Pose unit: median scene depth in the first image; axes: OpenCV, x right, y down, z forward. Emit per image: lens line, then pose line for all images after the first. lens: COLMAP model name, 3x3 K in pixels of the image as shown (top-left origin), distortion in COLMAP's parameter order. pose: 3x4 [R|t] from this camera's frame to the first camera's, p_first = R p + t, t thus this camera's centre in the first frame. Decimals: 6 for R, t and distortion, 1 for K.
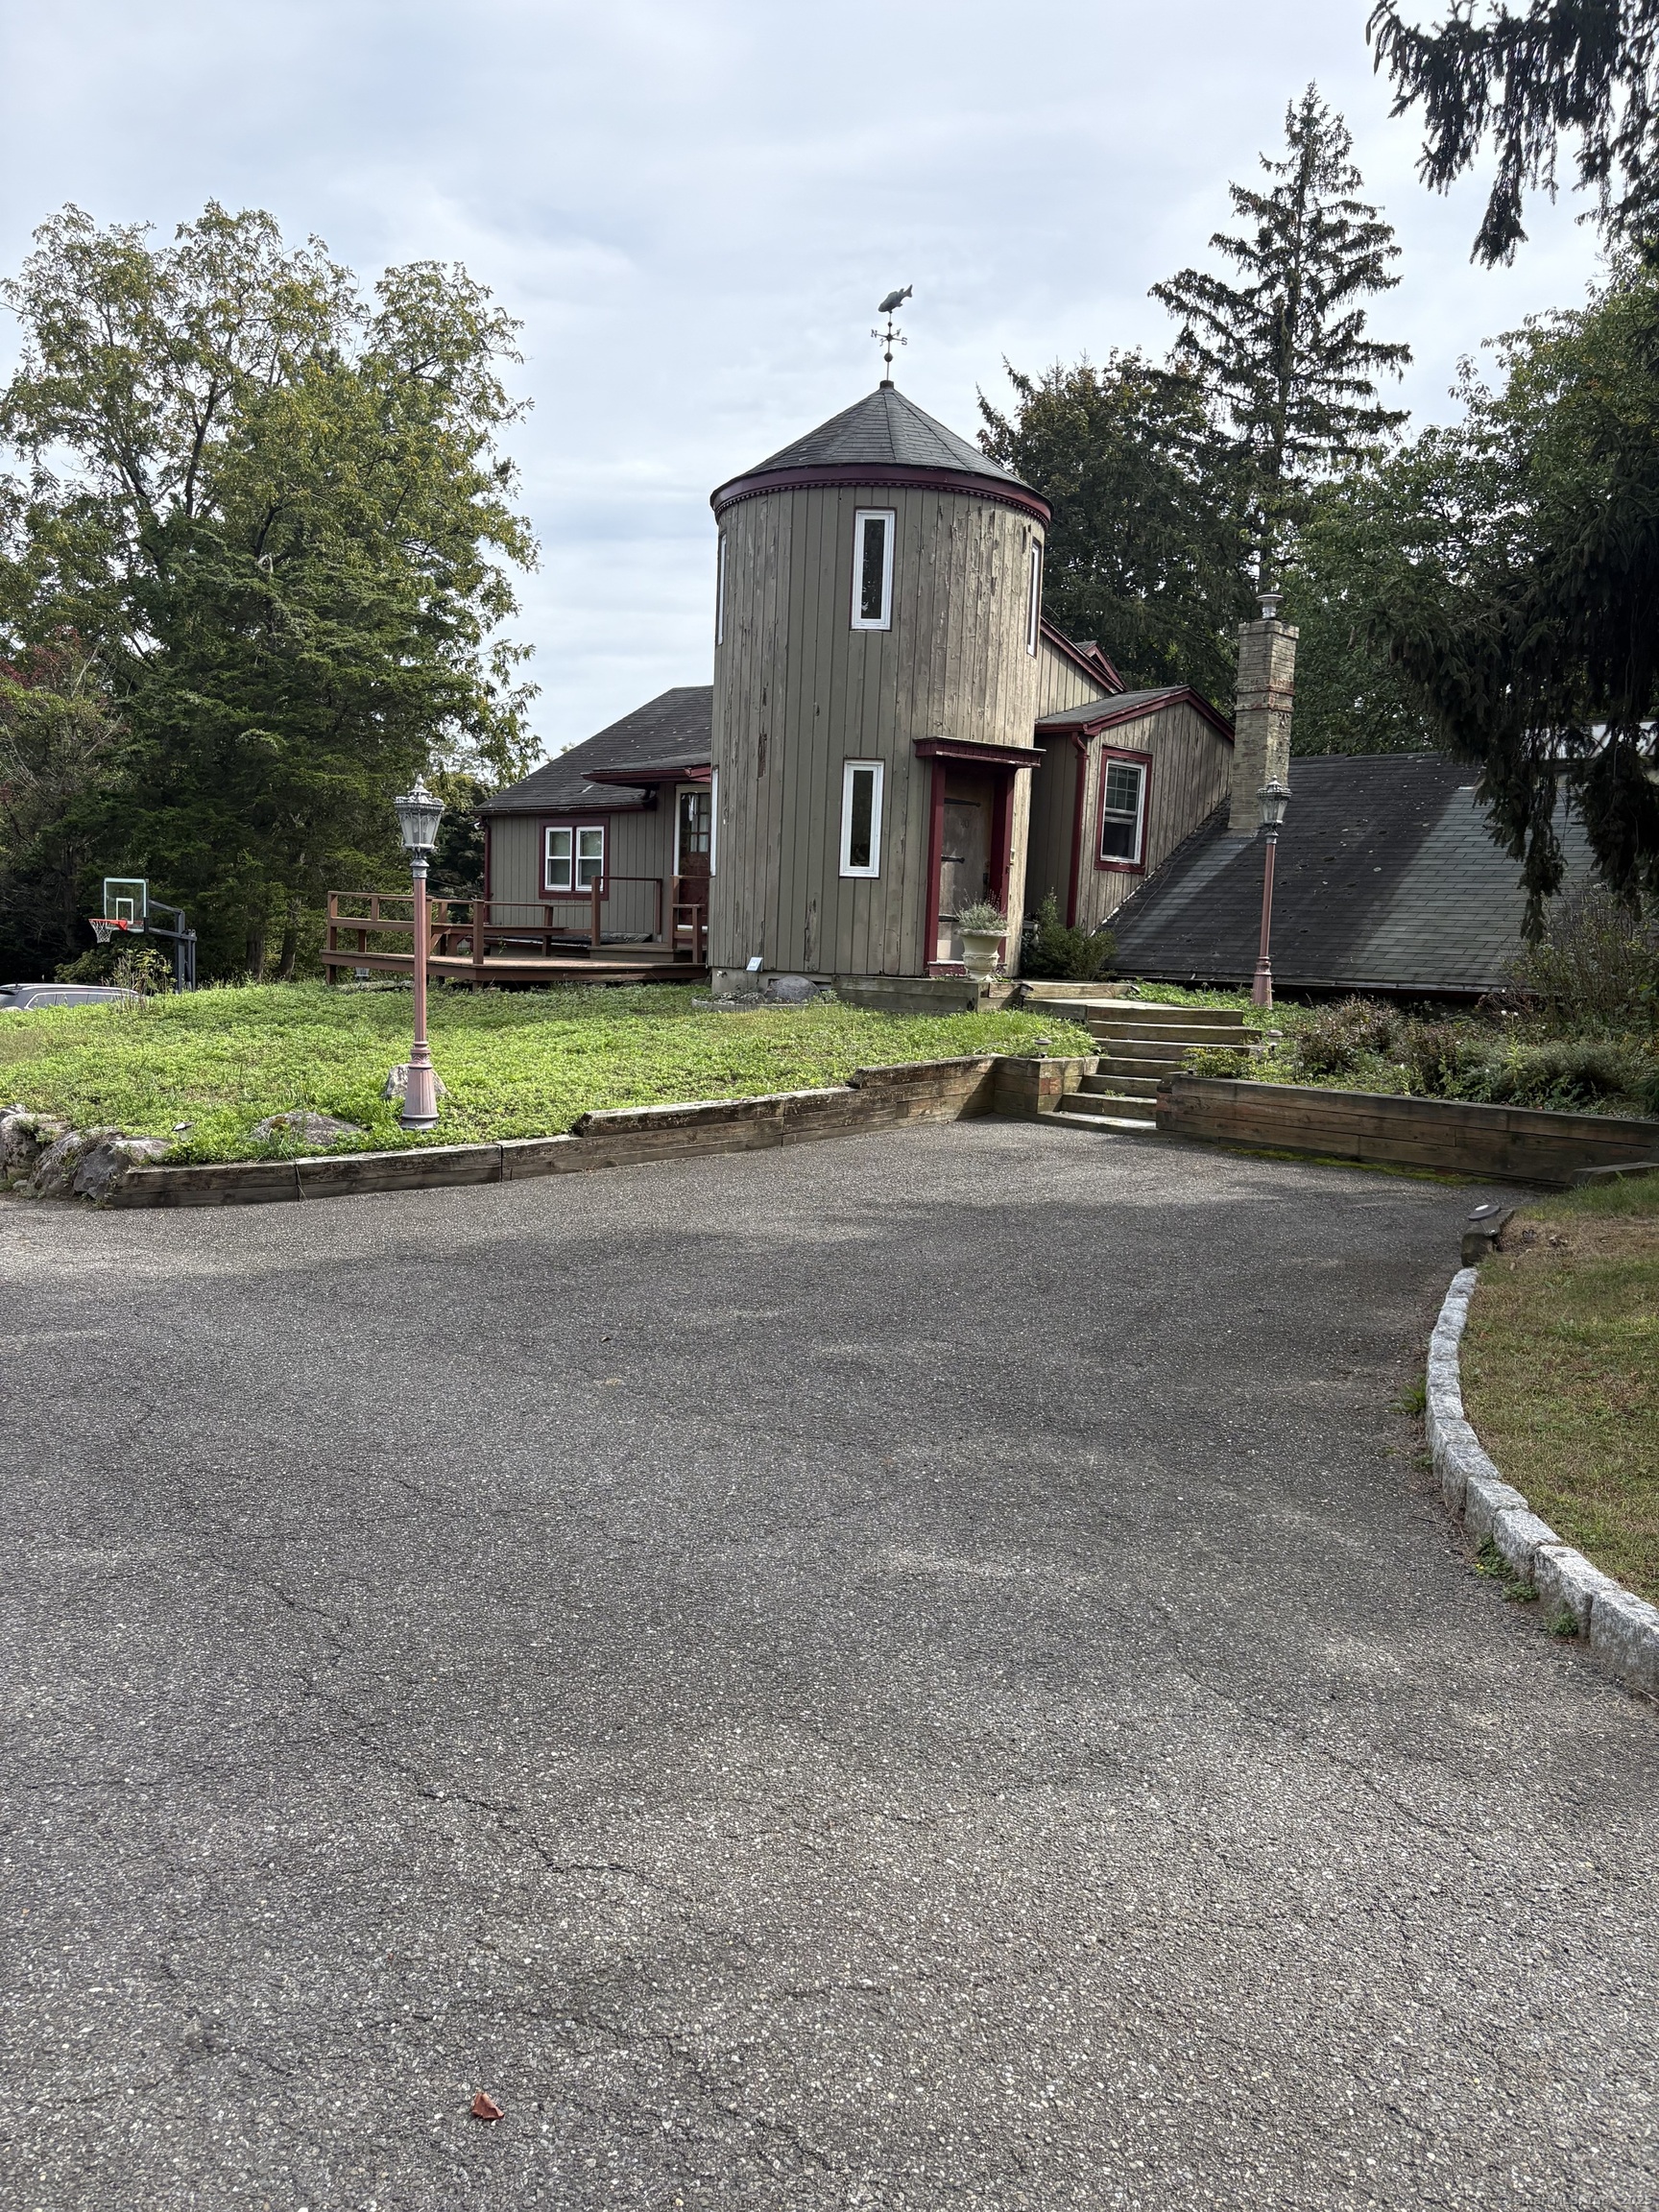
lens RADIAL K [[1586.6, 0, 829.5], [0, 1586.6, 1106.0], [0, 0, 1]] dist [0.089661, -0.077929]
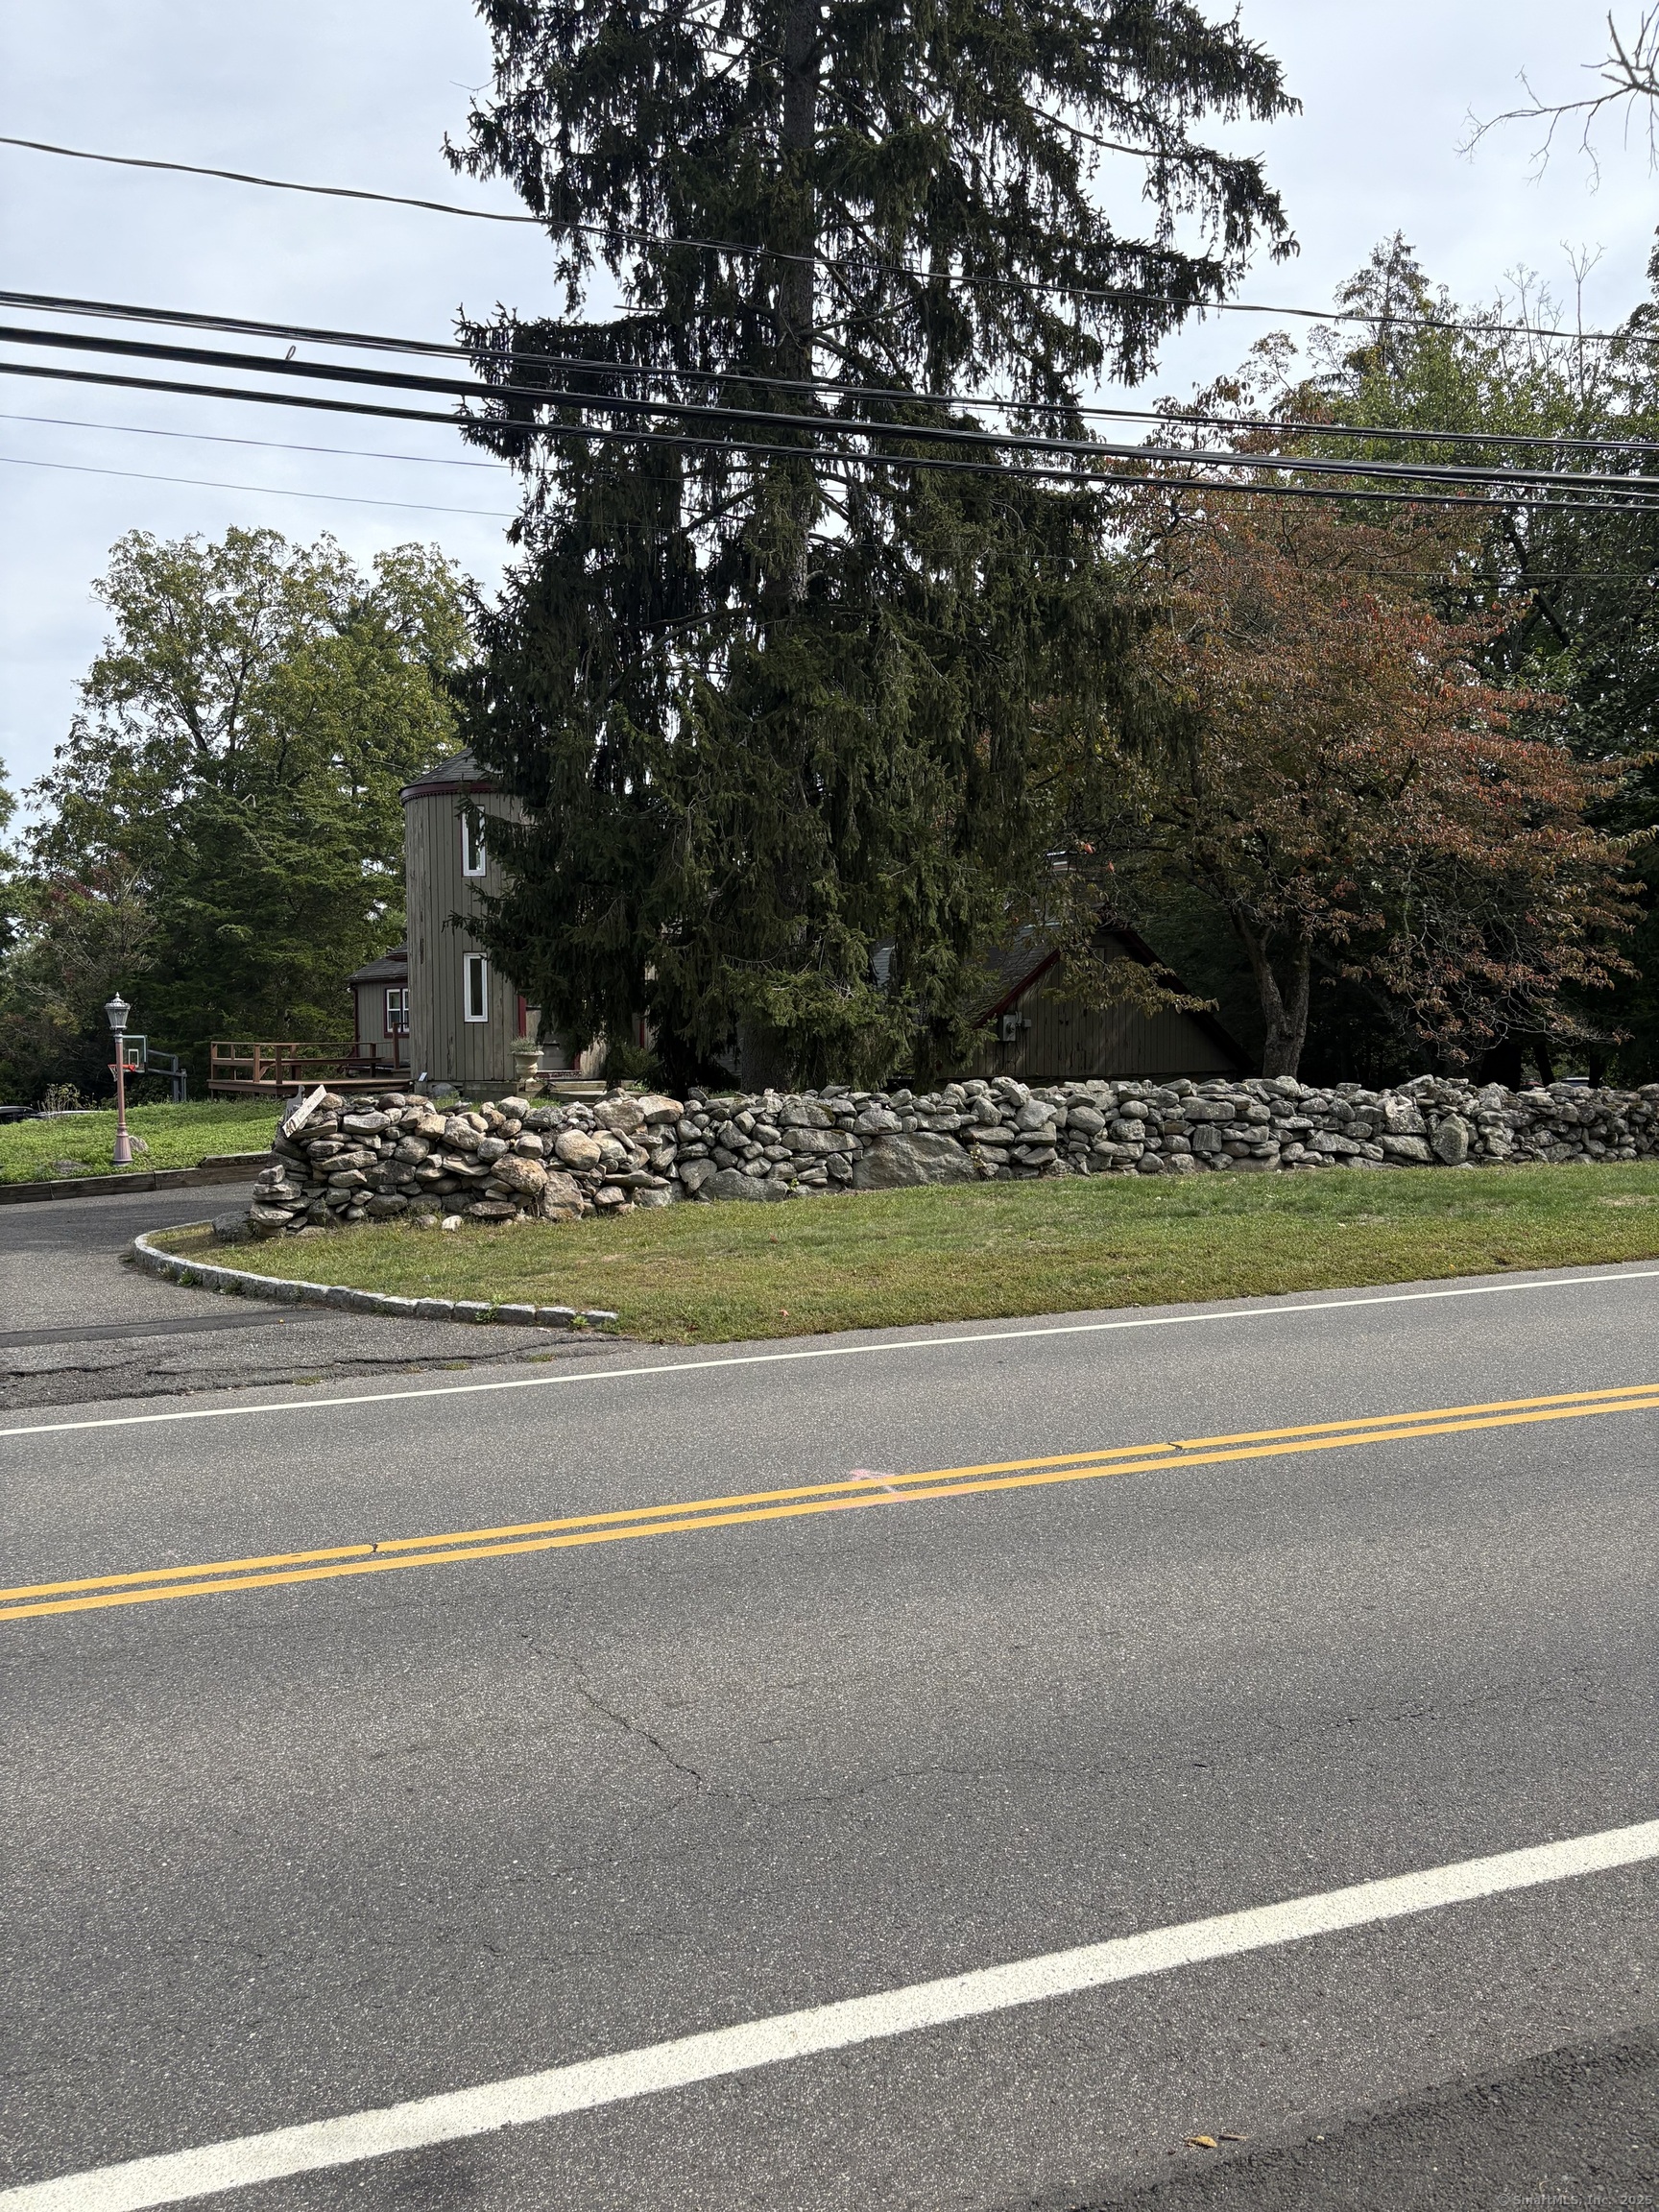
lens RADIAL K [[1670.6, 0, 829.5], [0, 1670.6, 1106.0], [0, 0, 1]] dist [0.090010, 0.002039]
pose [[0.992034, -0.034548, -0.121142, 0.308410], [0.025444, 0.996790, -0.075908, 0.043258], [0.123376, 0.072221, 0.989729, -0.345663]]
